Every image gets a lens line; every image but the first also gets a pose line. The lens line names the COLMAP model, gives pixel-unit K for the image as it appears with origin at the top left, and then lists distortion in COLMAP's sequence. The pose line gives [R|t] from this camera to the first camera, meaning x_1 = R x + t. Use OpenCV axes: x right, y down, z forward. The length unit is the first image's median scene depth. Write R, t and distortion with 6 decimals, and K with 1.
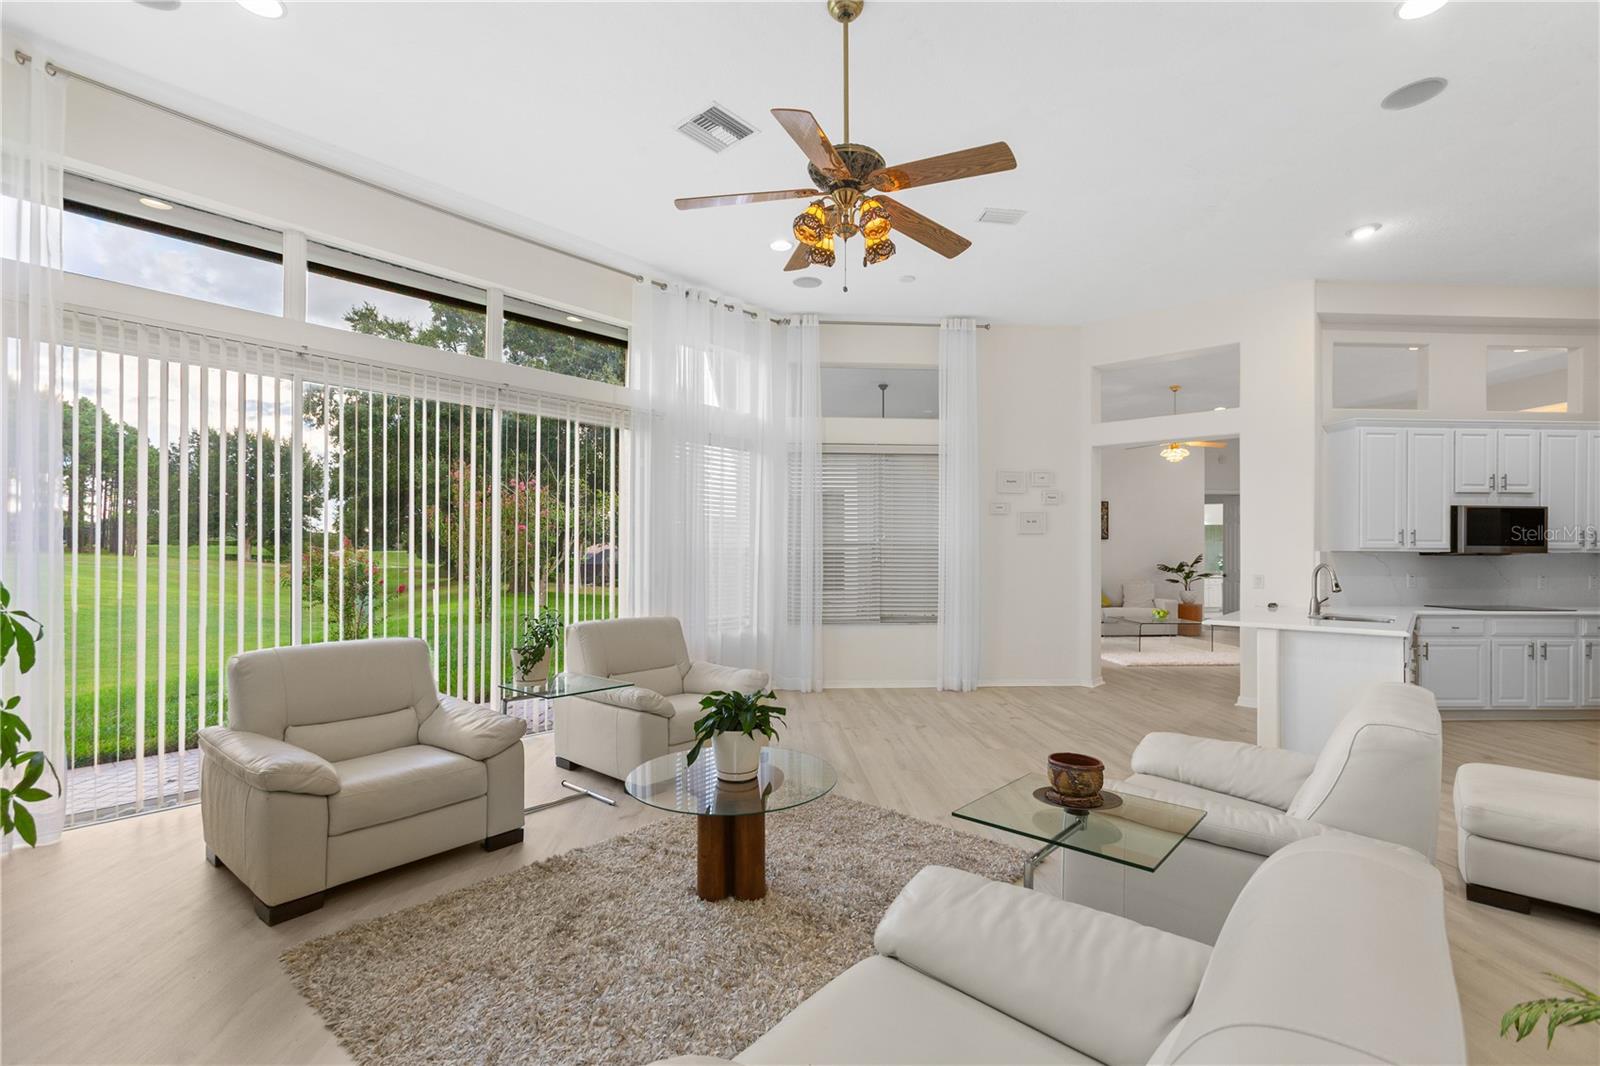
lens RADIAL K [[723.6, 0, 800.0], [0, 723.6, 533.0], [0, 0, 1]] dist [-0.001372, -0.000252]
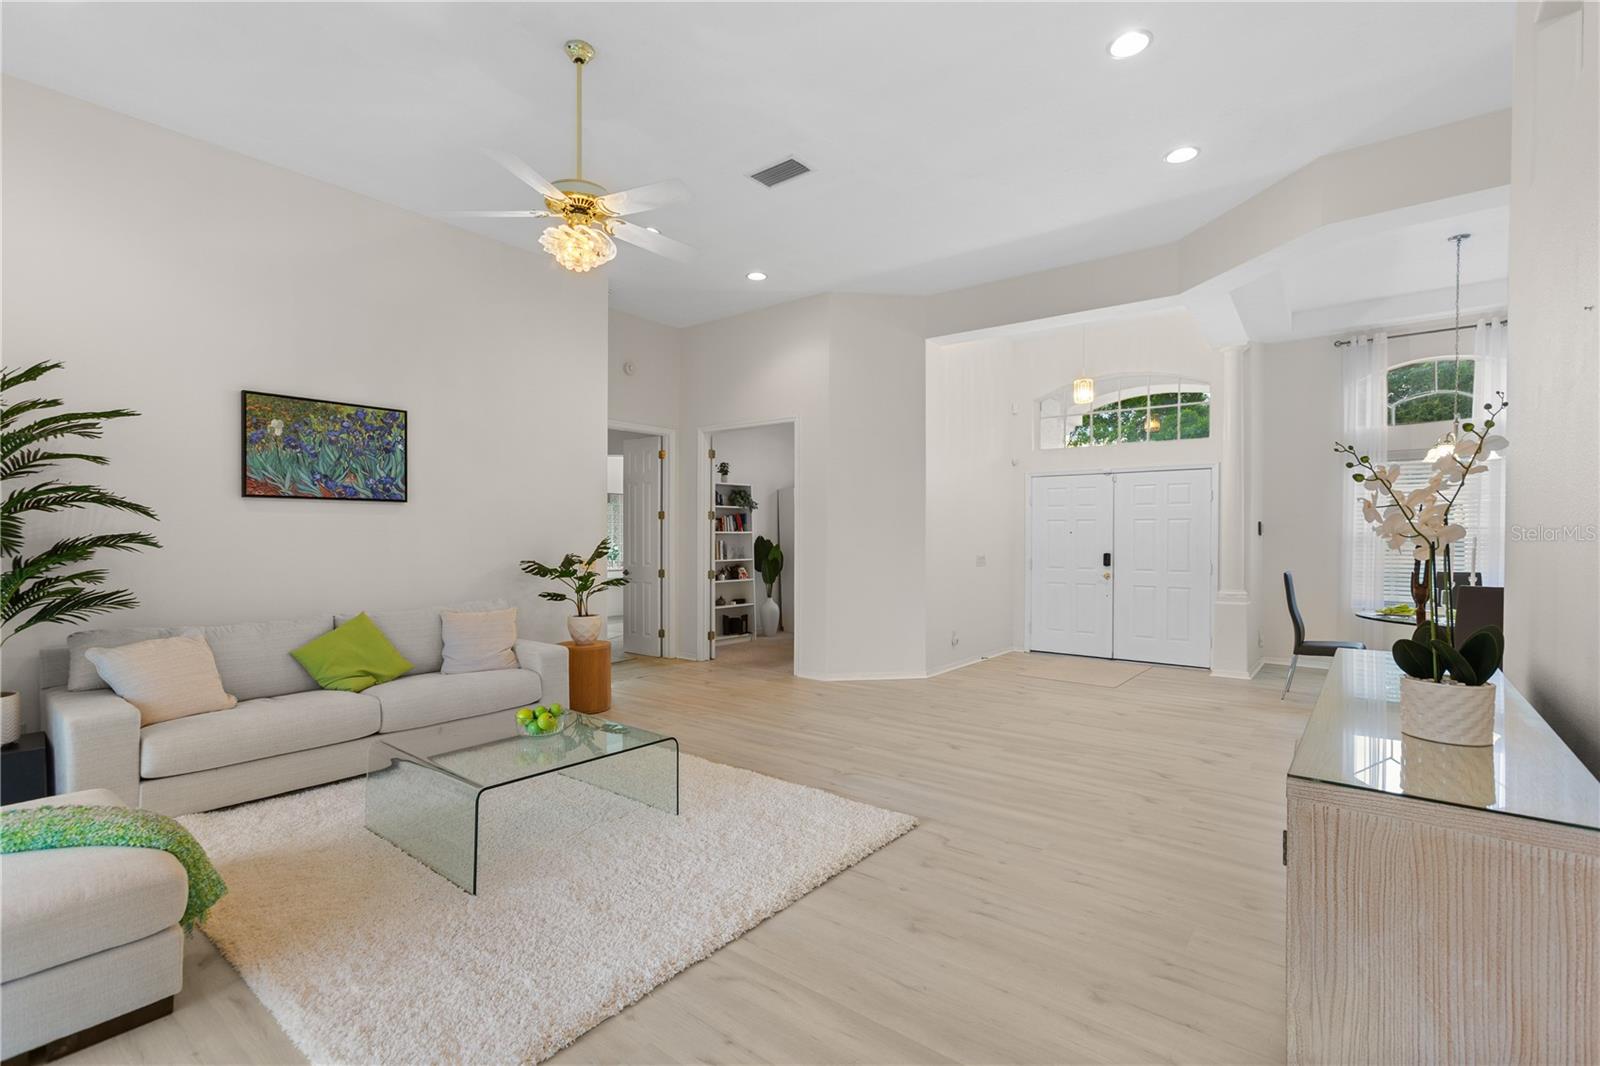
lens RADIAL K [[723.6, 0, 800.0], [0, 723.6, 533.0], [0, 0, 1]] dist [-0.001372, -0.000252]
pose [[0.672743, 0.001706, 0.739874, 0.276545], [-0.017681, 0.999749, 0.013772, 0.016062], [-0.739665, -0.022347, 0.672604, 0.568860]]
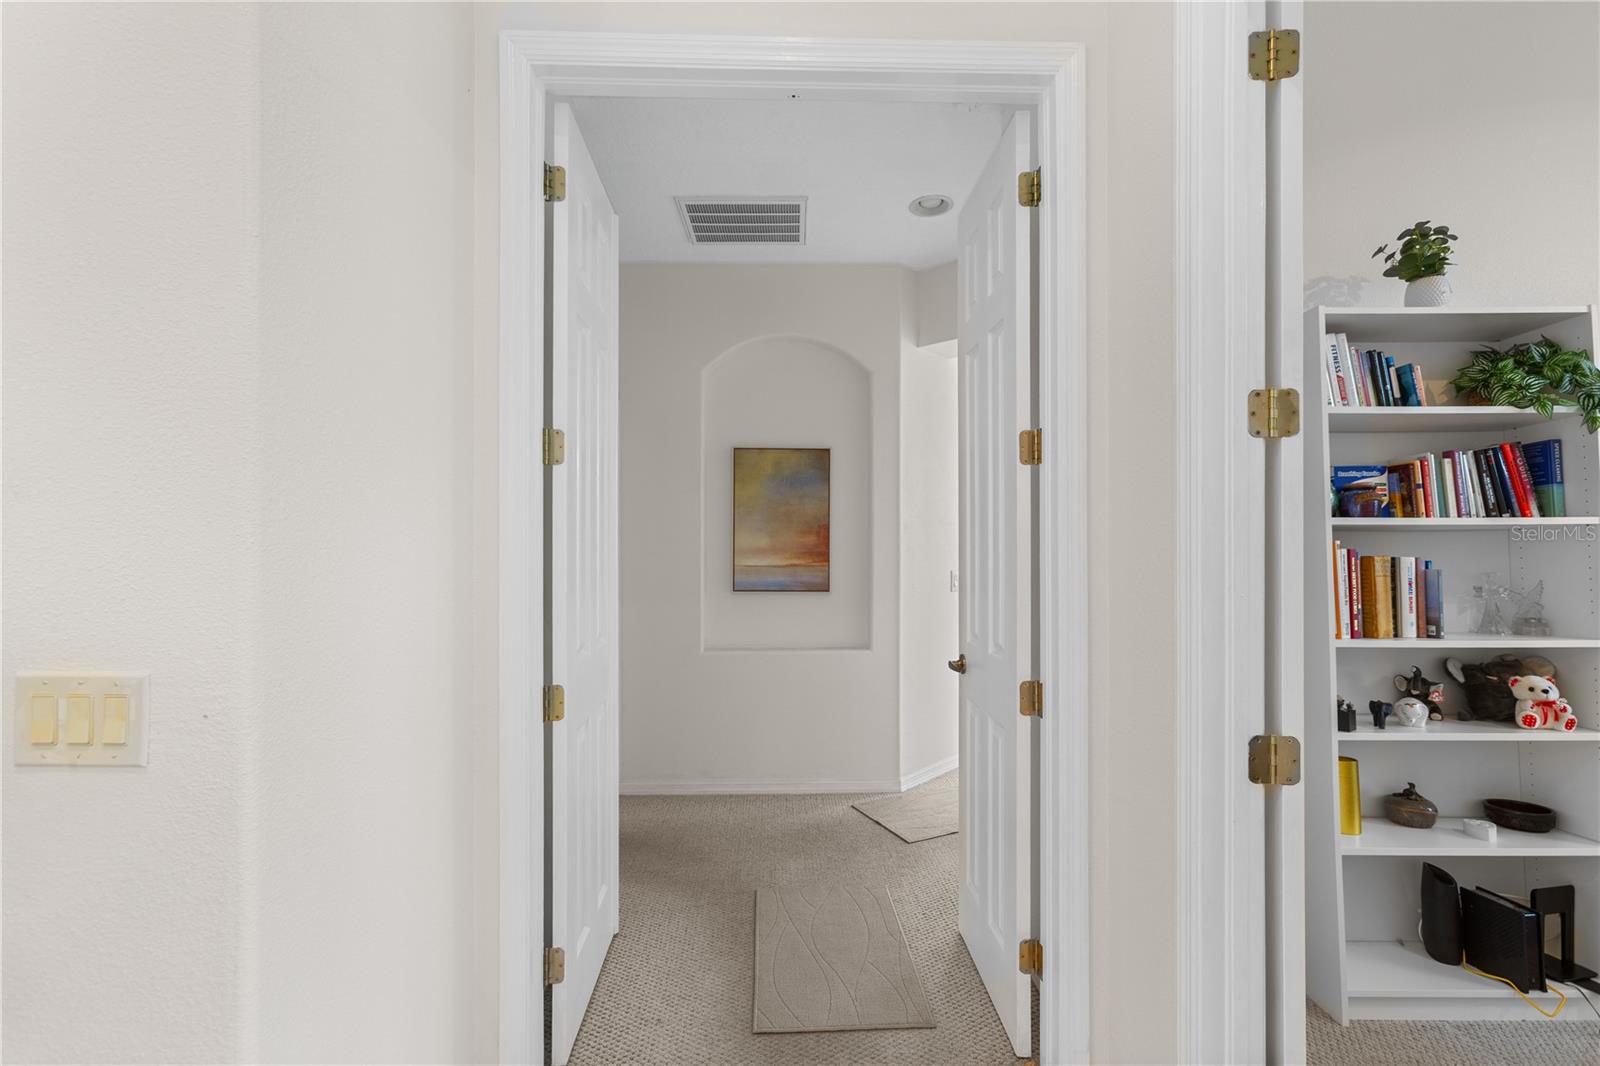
lens RADIAL K [[723.6, 0, 800.0], [0, 723.6, 533.0], [0, 0, 1]] dist [-0.001372, -0.000252]
pose [[0.998919, -0.002801, -0.046395, 0.550177], [0.003613, 0.999841, 0.017438, 0.023805], [0.046339, -0.017587, 0.998771, 0.859038]]
